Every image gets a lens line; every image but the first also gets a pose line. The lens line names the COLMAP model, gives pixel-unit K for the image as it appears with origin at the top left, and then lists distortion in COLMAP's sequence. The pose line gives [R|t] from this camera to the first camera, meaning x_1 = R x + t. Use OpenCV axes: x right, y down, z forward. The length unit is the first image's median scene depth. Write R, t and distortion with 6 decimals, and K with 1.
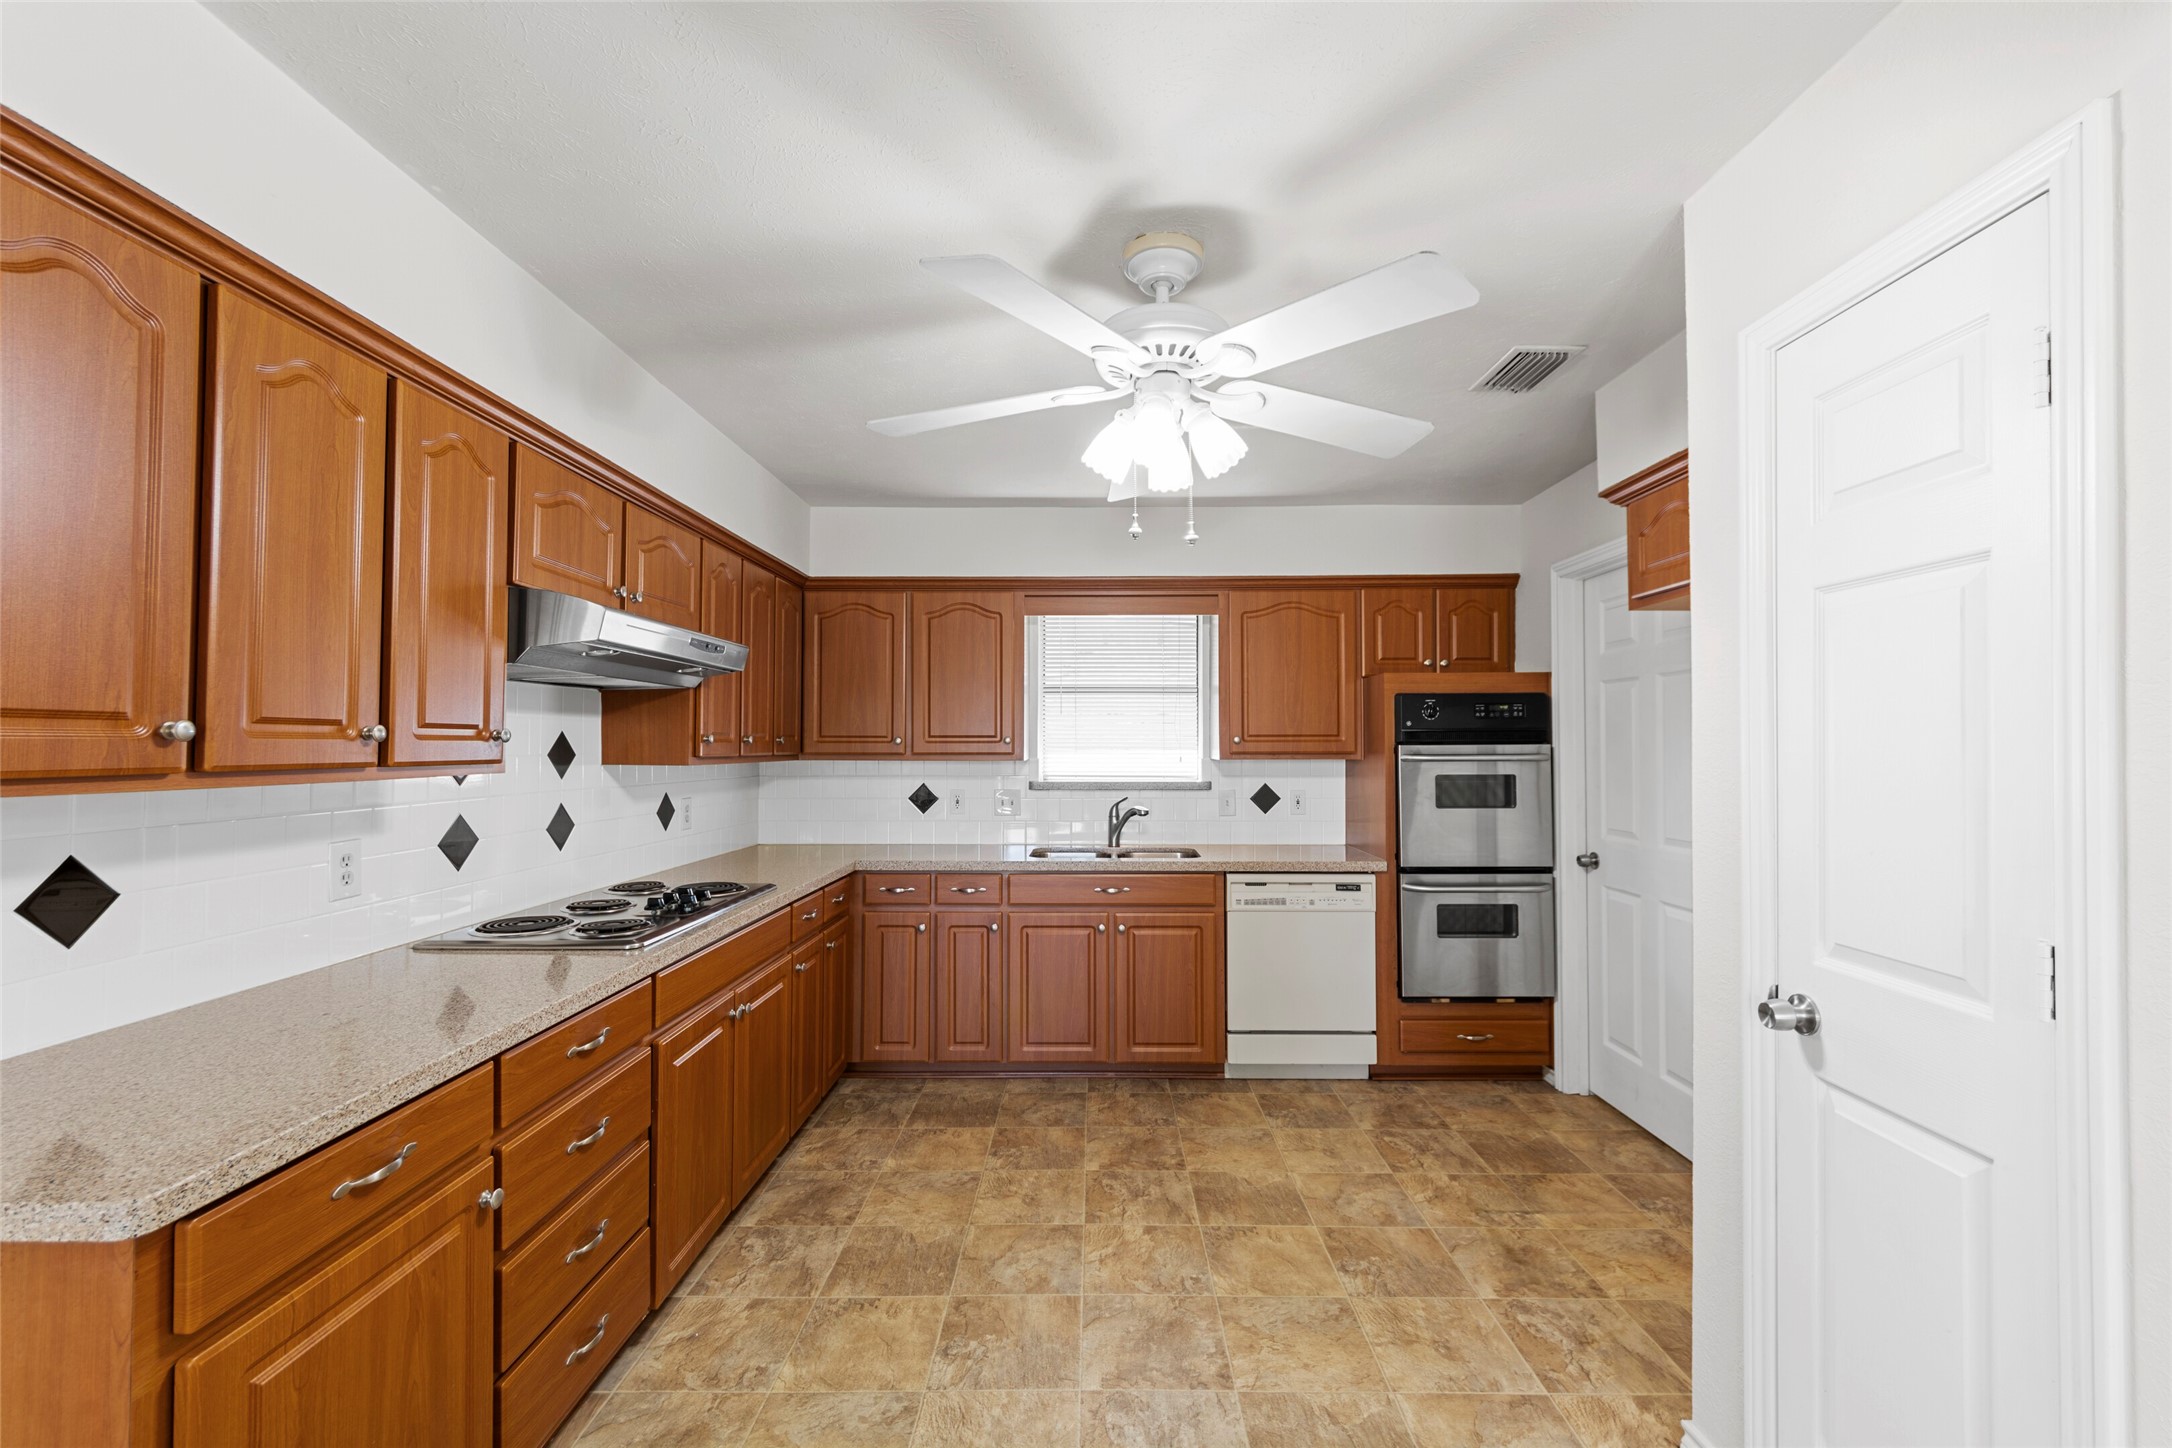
lens RADIAL K [[896.7, 0, 1098.2], [0, 896.7, 725.2], [0, 0, 1]] dist [0.011166, -0.000243]
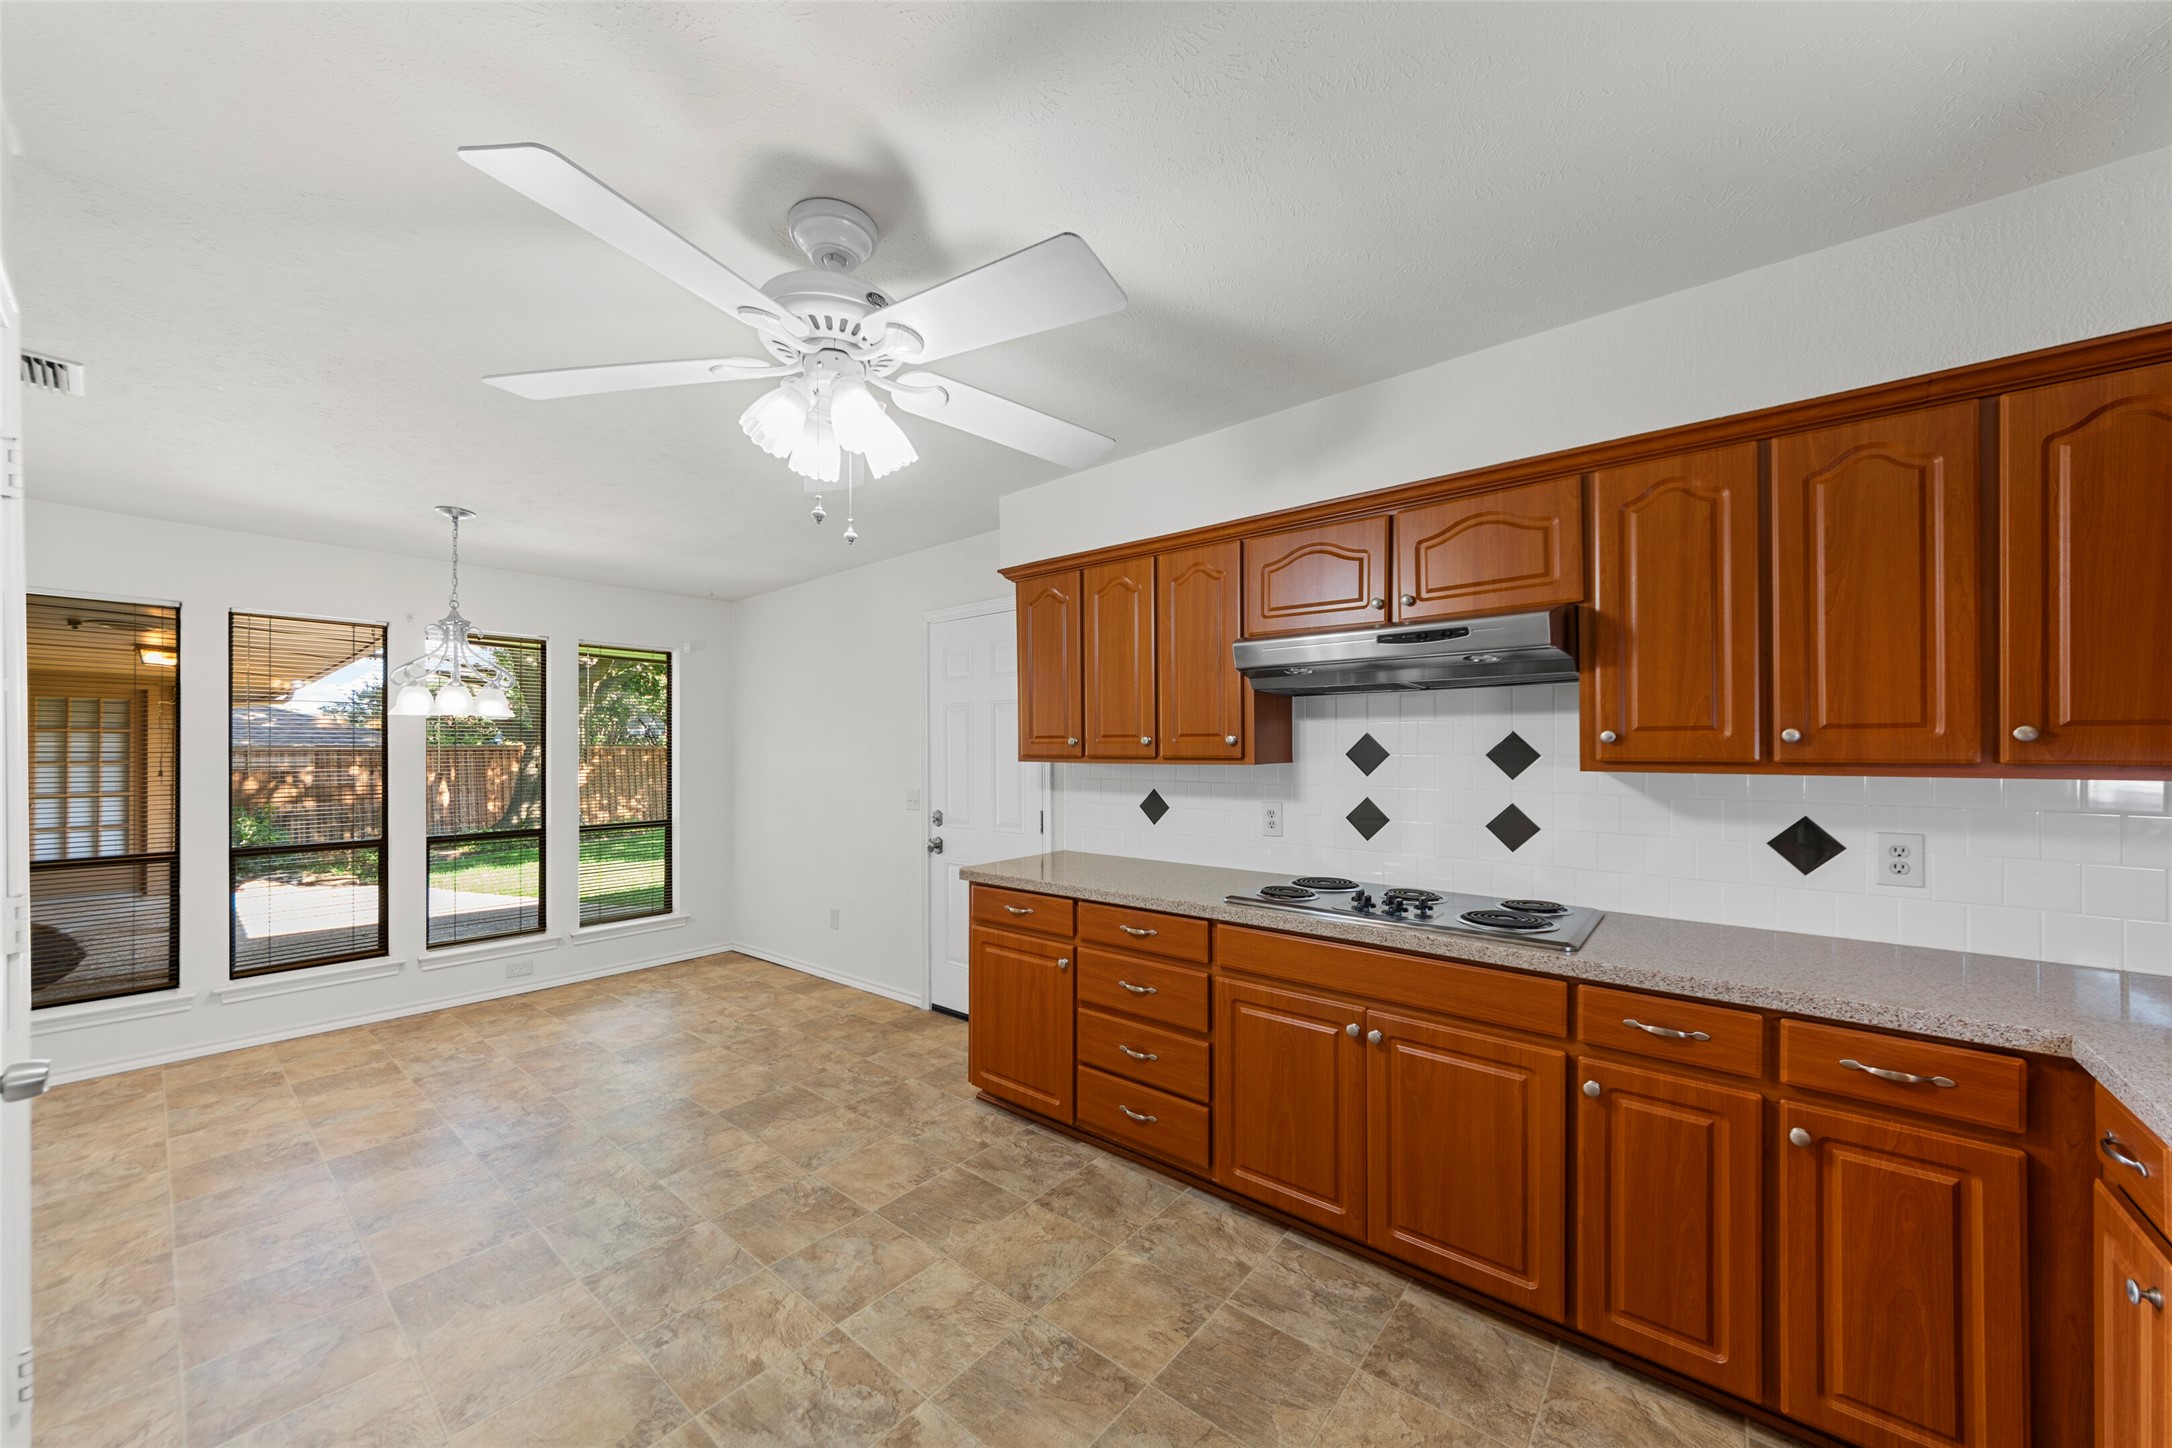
lens RADIAL K [[772.5, 0, 1079.5], [0, 772.5, 736.1], [0, 0, 1]] dist [-0.000064, -0.004372]
pose [[-0.638293, -0.009171, -0.769739, 0.282181], [0.017665, 0.999491, -0.026557, 0.019371], [0.769591, -0.030548, -0.637807, 0.899995]]
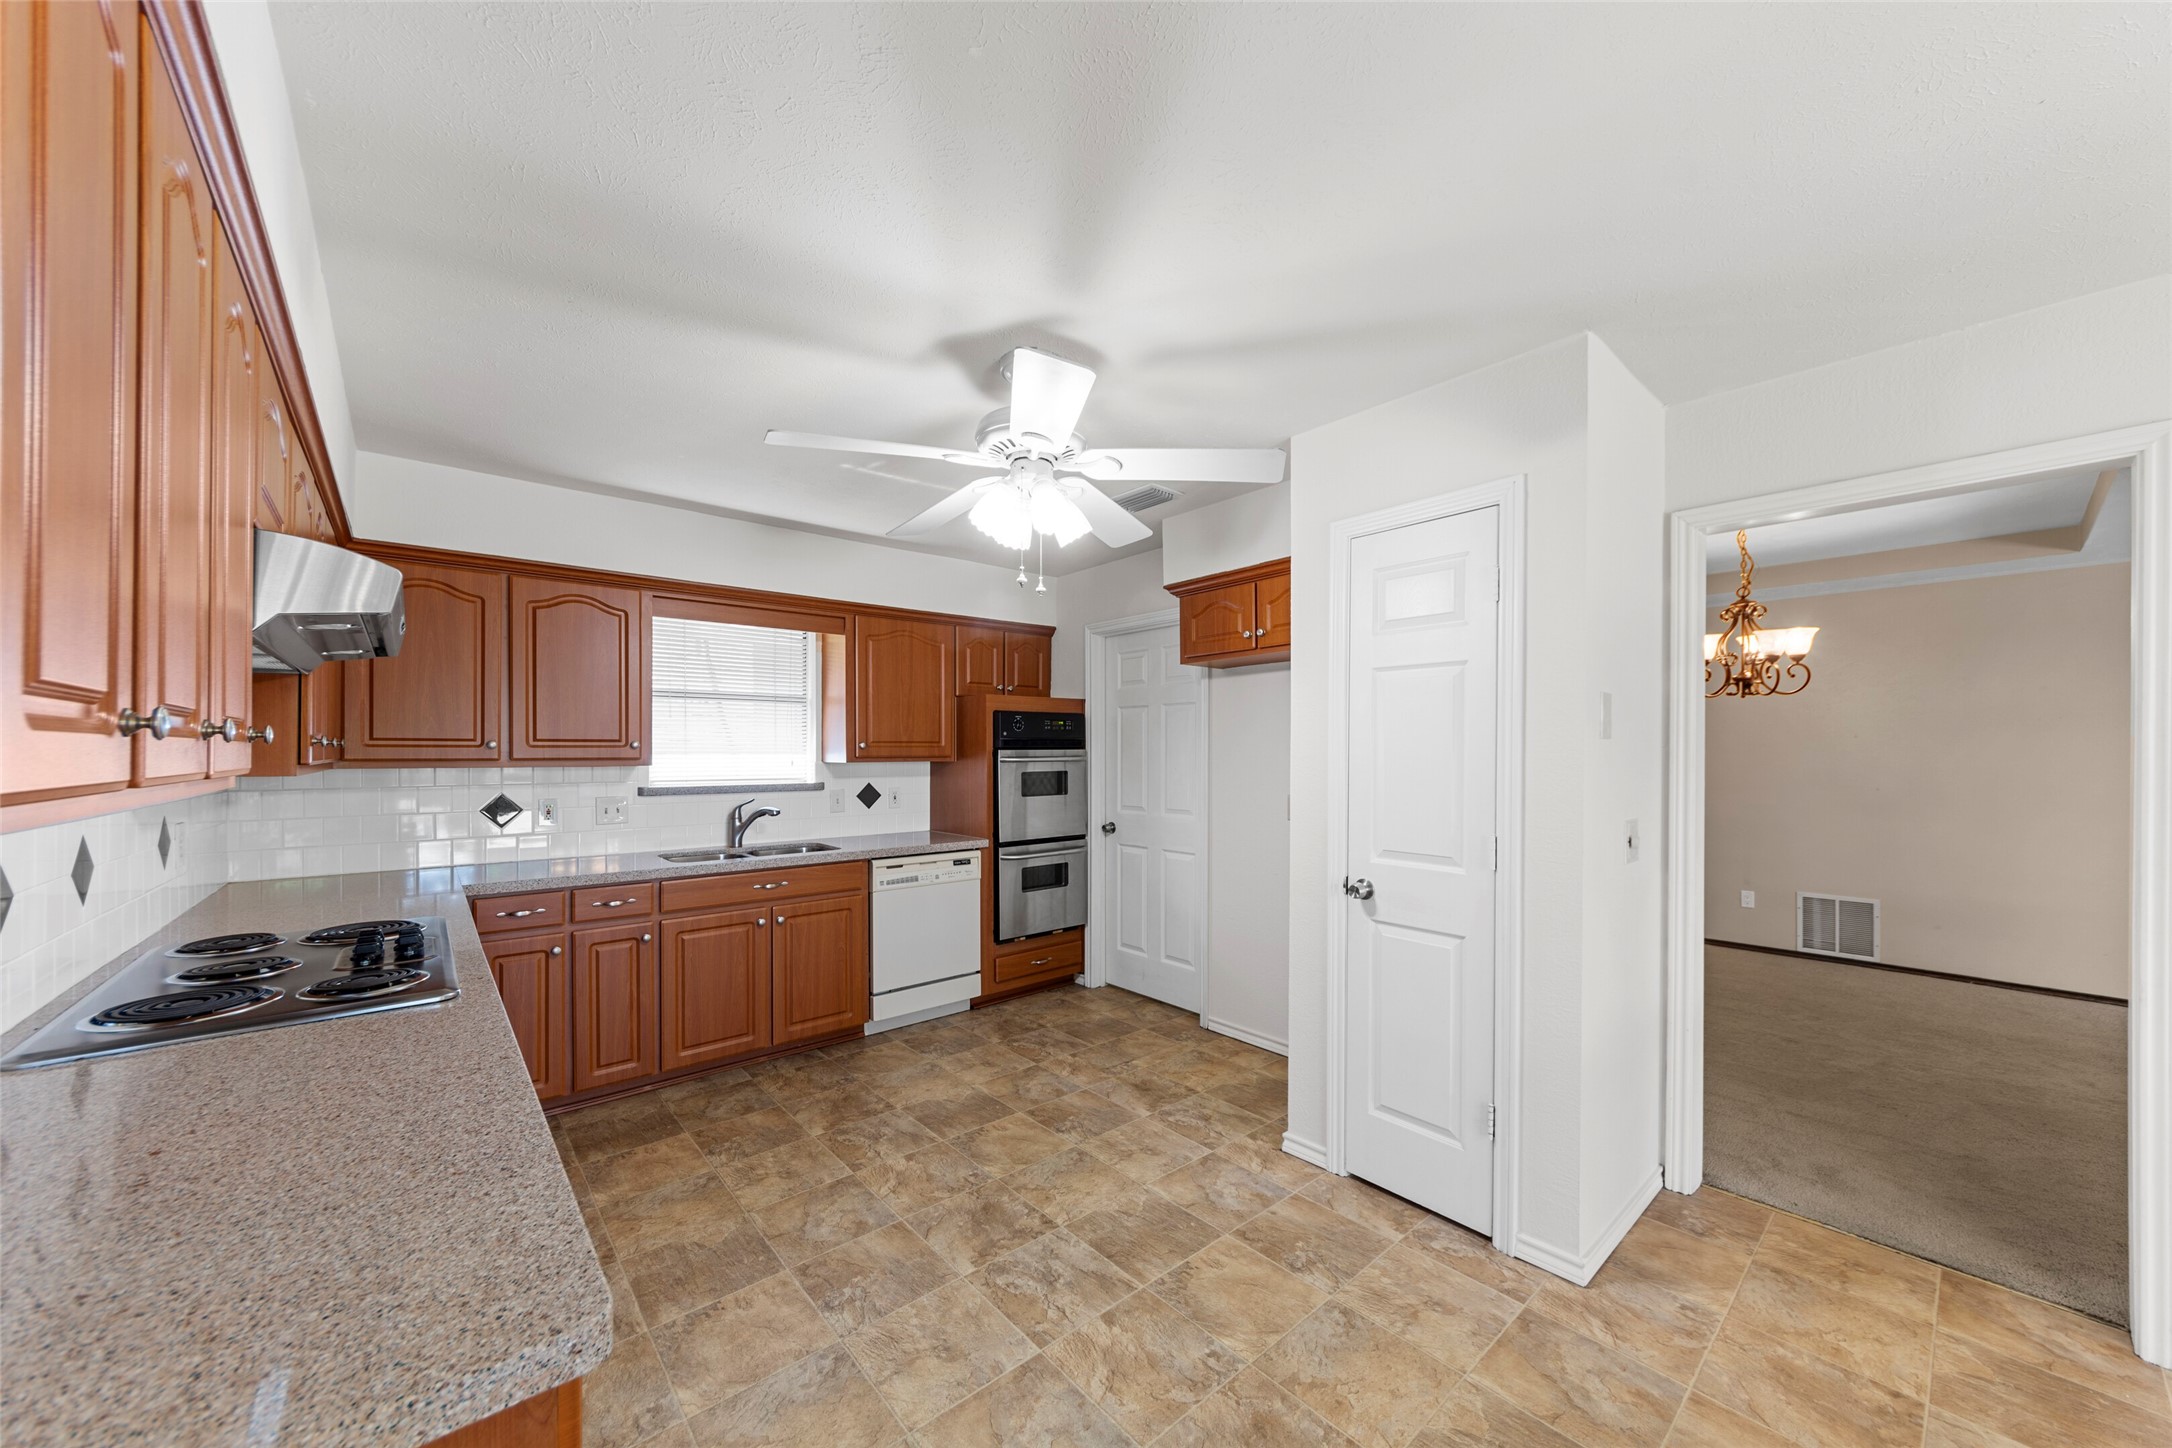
lens RADIAL K [[780.0, 0, 1090.5], [0, 780.0, 747.9], [0, 0, 1]] dist [-0.000493, -0.000243]
pose [[0.754670, 0.001545, 0.656103, -0.311711], [-0.014346, 0.999797, 0.014147, 0.001378], [-0.655948, -0.020089, 0.754539, 0.054581]]
